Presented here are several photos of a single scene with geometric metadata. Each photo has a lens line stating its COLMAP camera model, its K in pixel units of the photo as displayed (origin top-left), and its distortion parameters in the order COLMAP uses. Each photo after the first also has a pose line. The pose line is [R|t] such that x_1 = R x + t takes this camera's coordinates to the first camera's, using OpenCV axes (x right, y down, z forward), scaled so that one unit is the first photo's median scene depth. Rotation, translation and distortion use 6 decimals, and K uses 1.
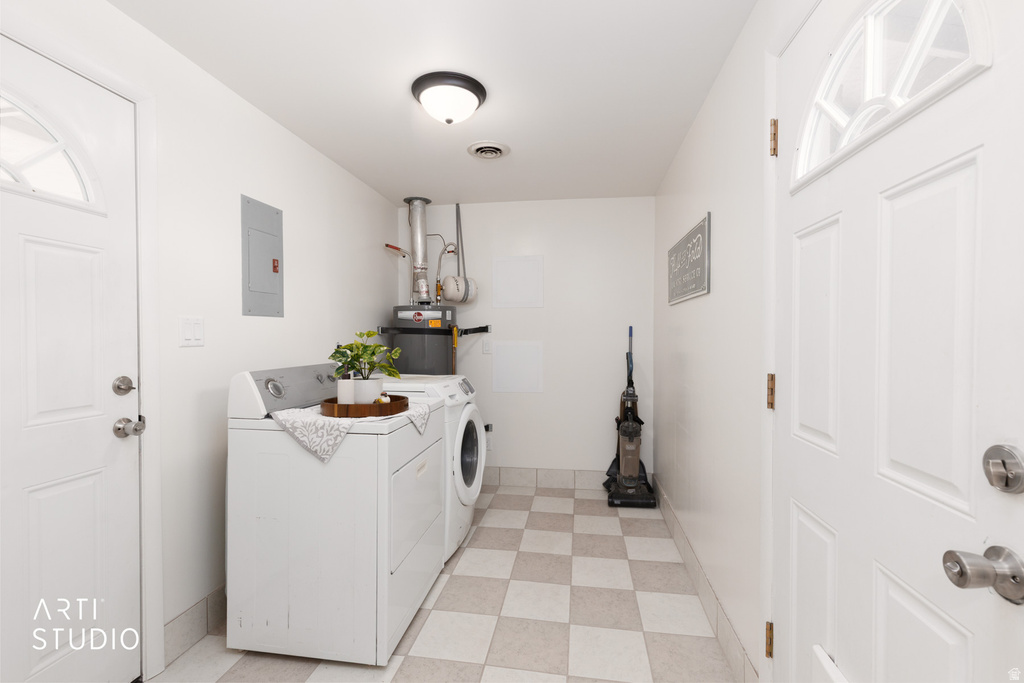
lens RADIAL K [[456.6, 0, 510.6], [0, 456.6, 340.6], [0, 0, 1]] dist [0.007781, -0.001661]
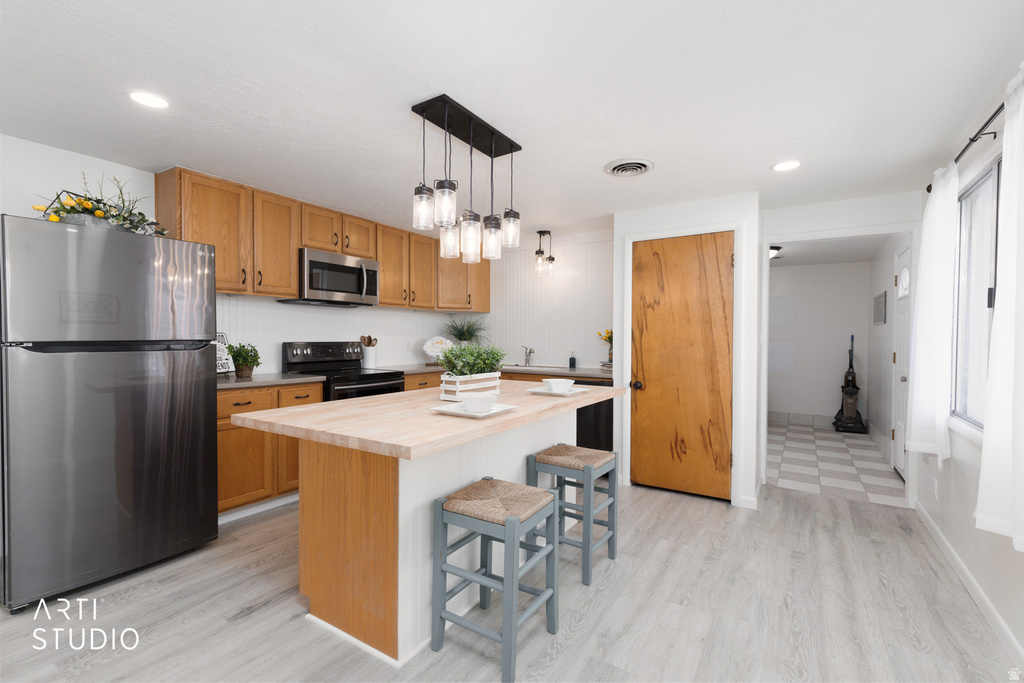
lens RADIAL K [[456.6, 0, 516.0], [0, 456.6, 346.2], [0, 0, 1]] dist [0.007781, -0.001661]
pose [[0.920019, 0.013732, -0.391632, -0.251428], [-0.013107, 0.999905, 0.004270, 0.022448], [0.391654, 0.001205, 0.920112, -1.199068]]
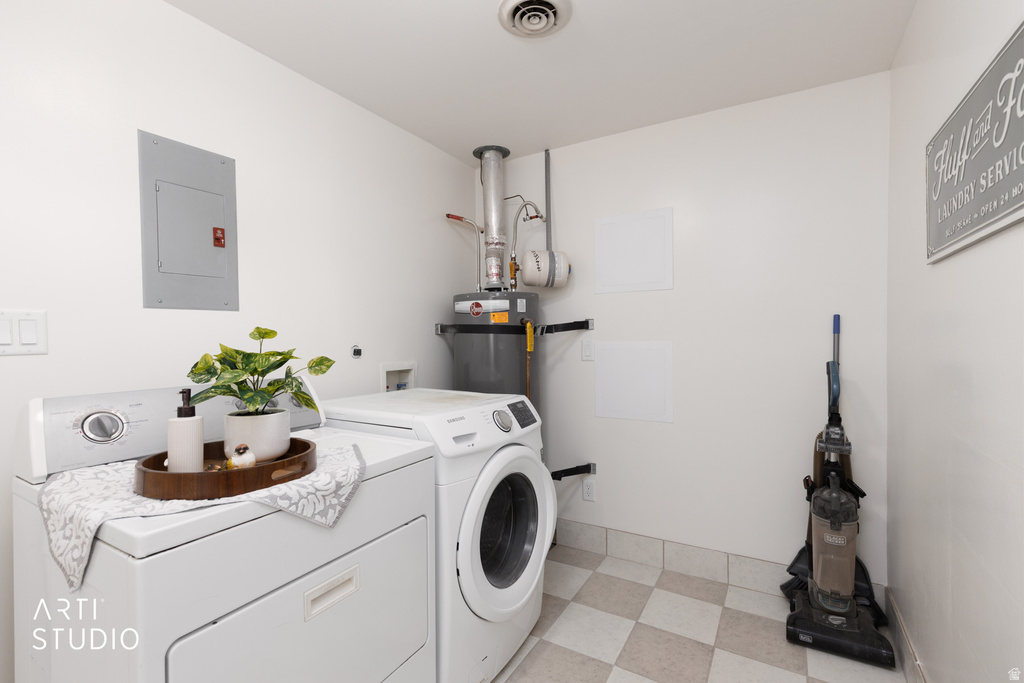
lens RADIAL K [[456.6, 0, 512.3], [0, 456.6, 342.4], [0, 0, 1]] dist [0.007781, -0.001661]
pose [[0.927119, -0.003396, -0.374752, 0.111196], [0.005037, 0.999982, 0.003398, -0.001826], [0.374734, -0.005038, 0.927119, 0.350643]]
